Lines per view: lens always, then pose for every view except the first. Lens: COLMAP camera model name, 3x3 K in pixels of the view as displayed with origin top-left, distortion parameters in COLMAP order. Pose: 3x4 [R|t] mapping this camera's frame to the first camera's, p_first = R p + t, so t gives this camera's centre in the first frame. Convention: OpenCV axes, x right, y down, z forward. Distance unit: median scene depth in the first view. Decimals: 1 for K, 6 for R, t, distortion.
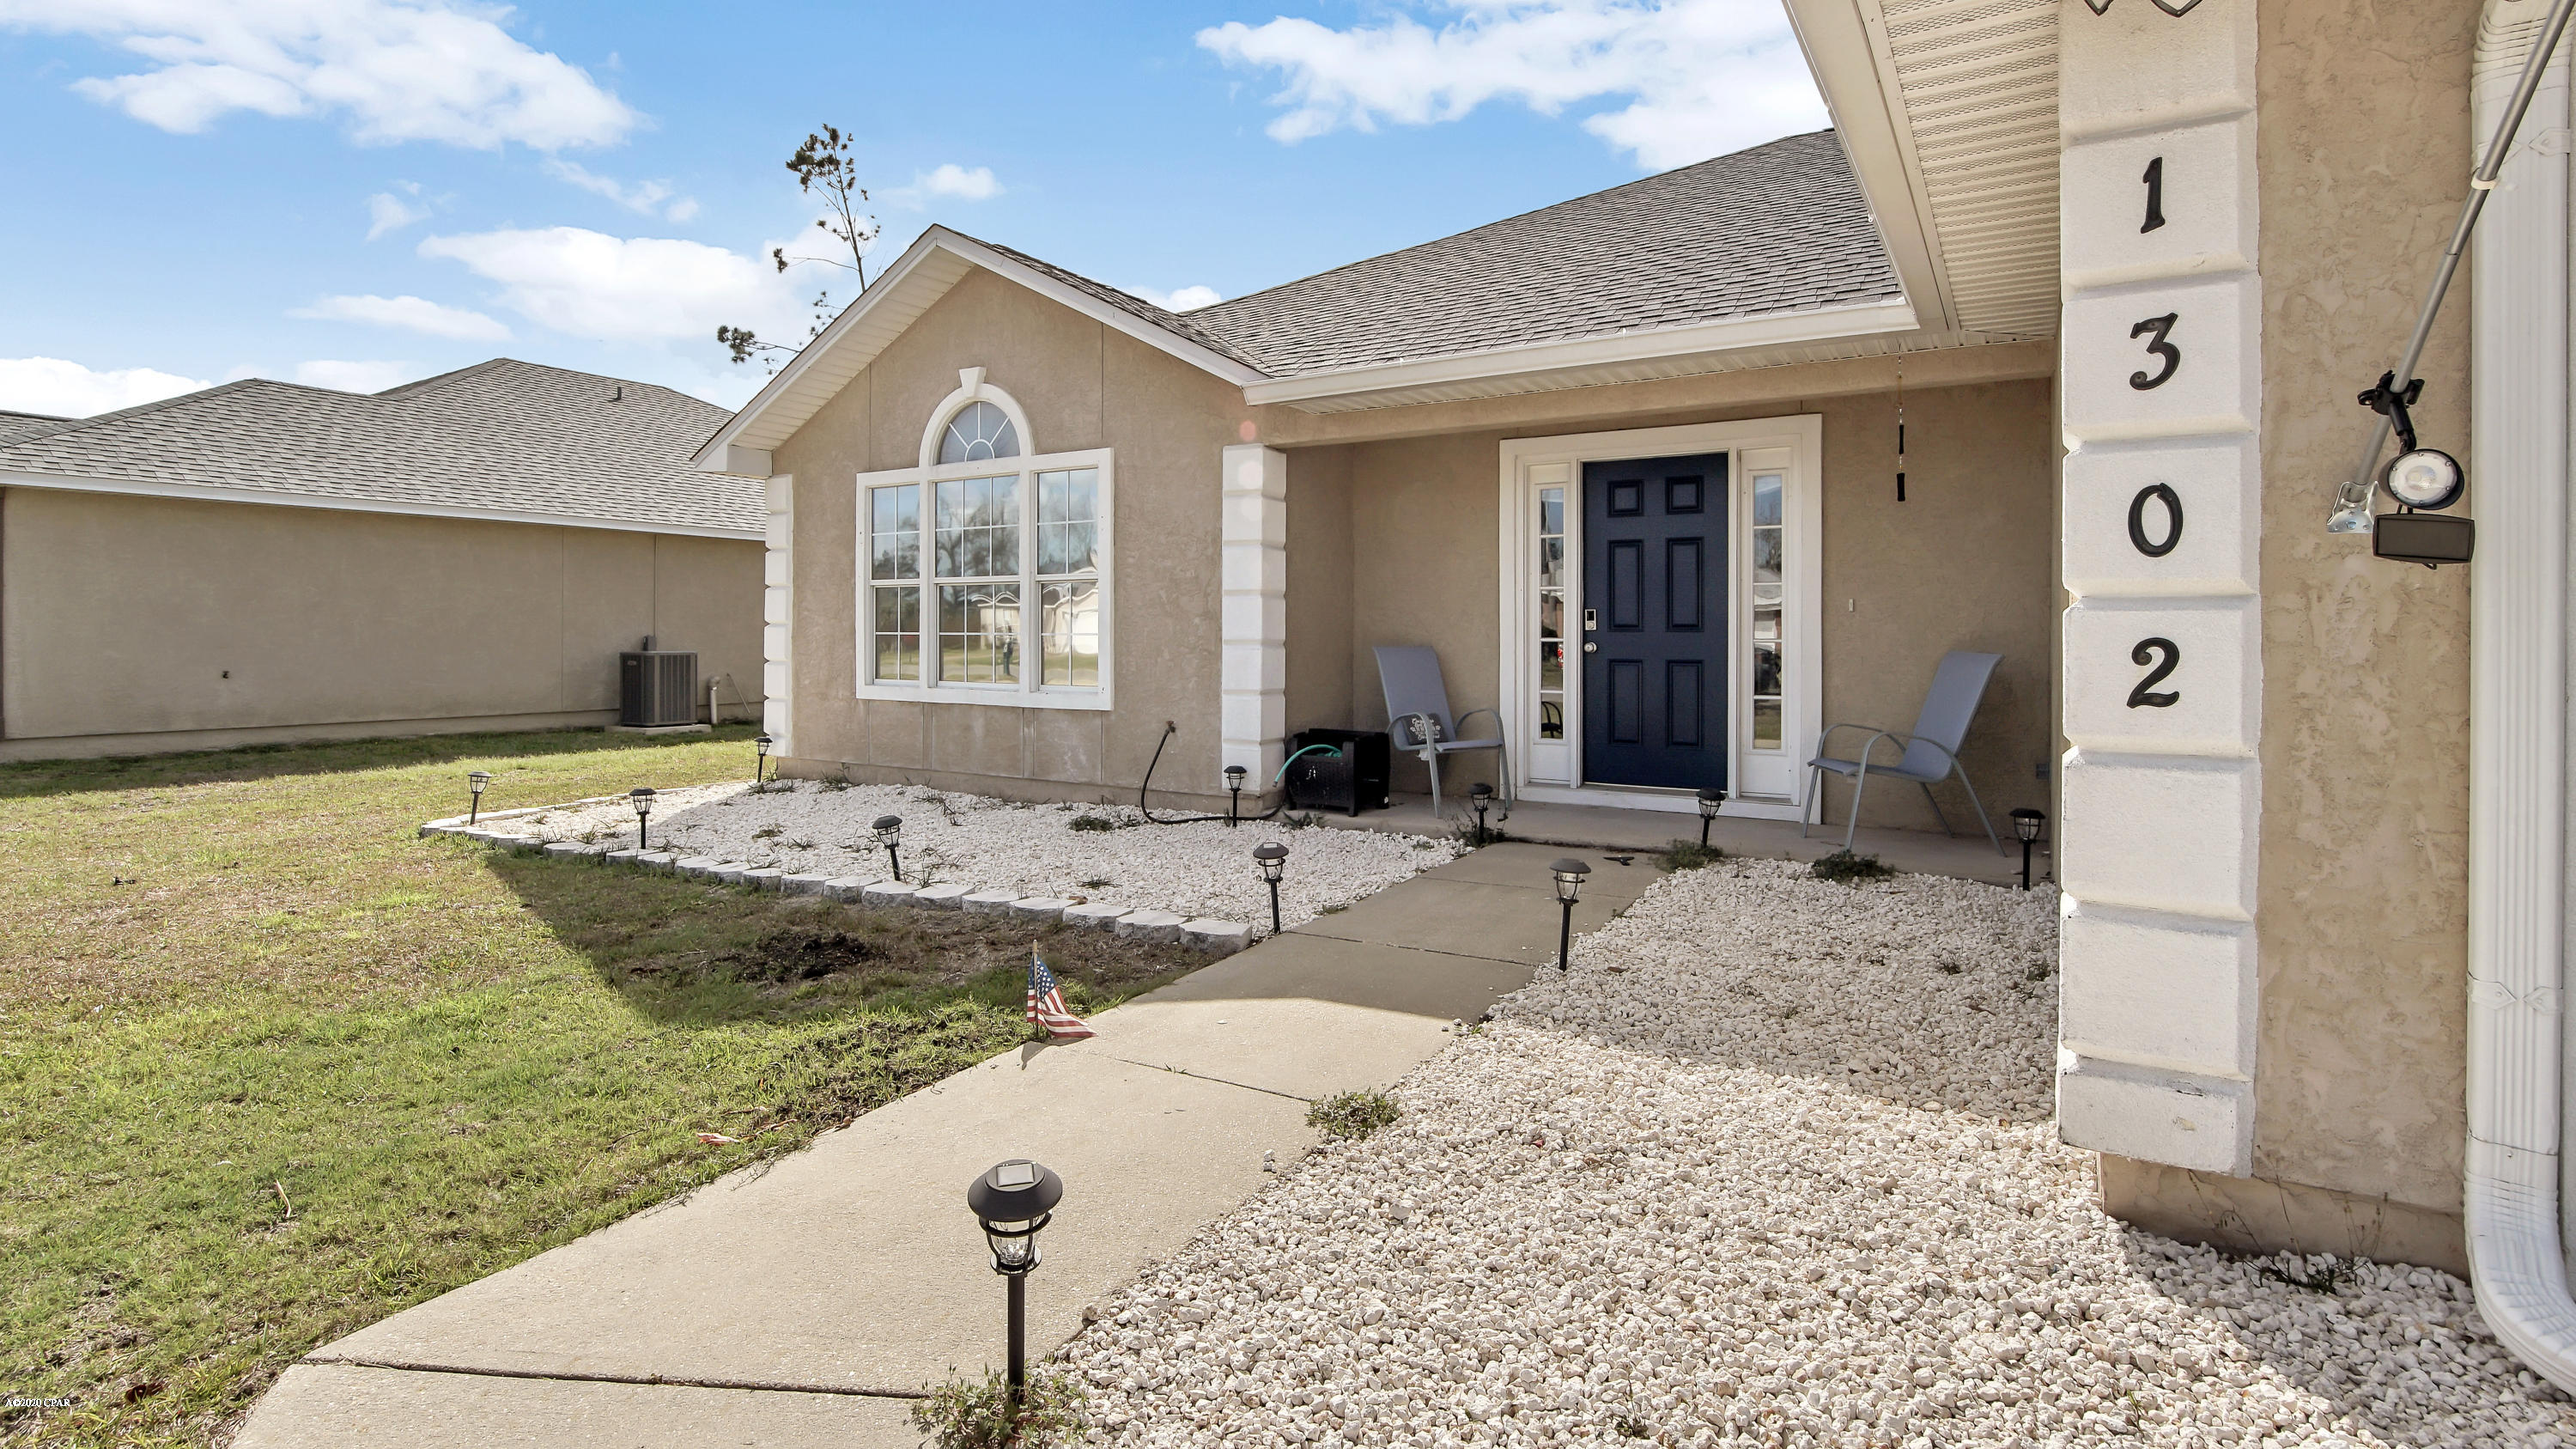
lens RADIAL K [[1218.8, 0, 1279.6], [0, 1218.8, 634.4], [0, 0, 1]] dist [-0.040880, 0.014556]
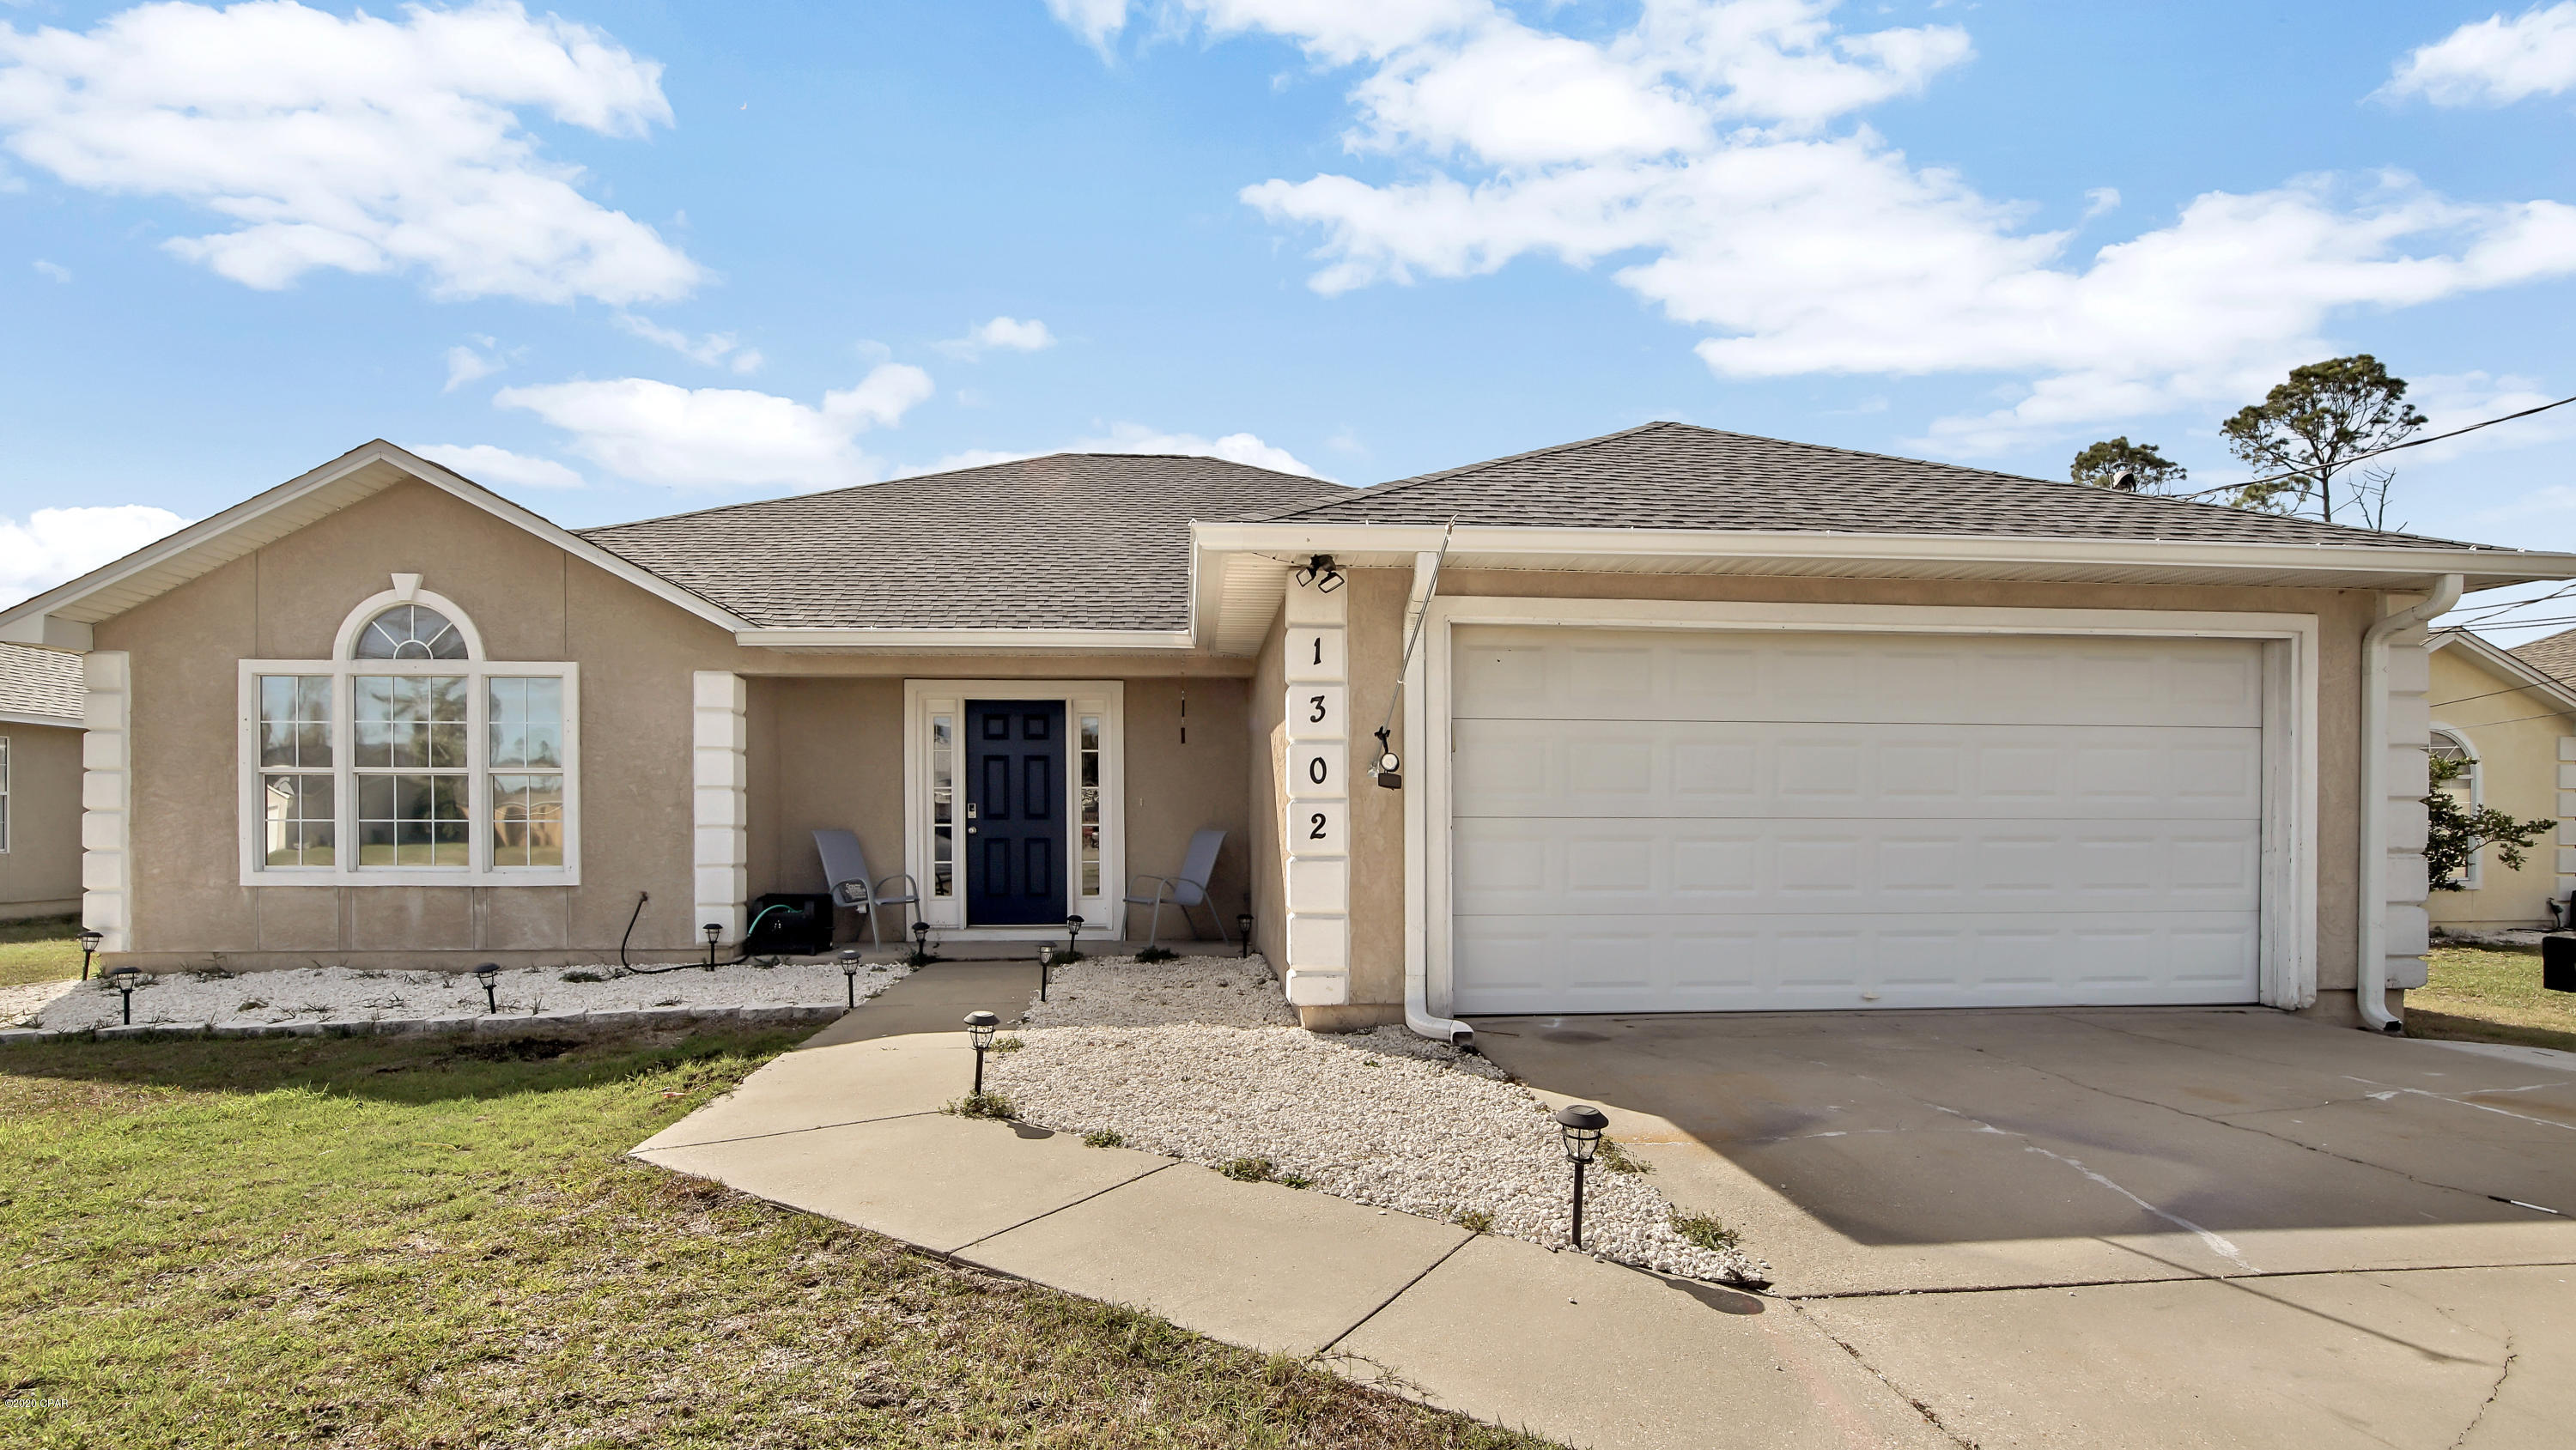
lens RADIAL K [[1197.5, 0, 1282.5], [0, 1197.5, 718.0], [0, 0, 1]] dist [-0.004326, -0.000226]
pose [[0.802216, 0.052135, 0.594754, -0.302470], [0.004286, 0.995651, -0.093059, 0.012420], [-0.597019, 0.077202, 0.798504, -0.358220]]
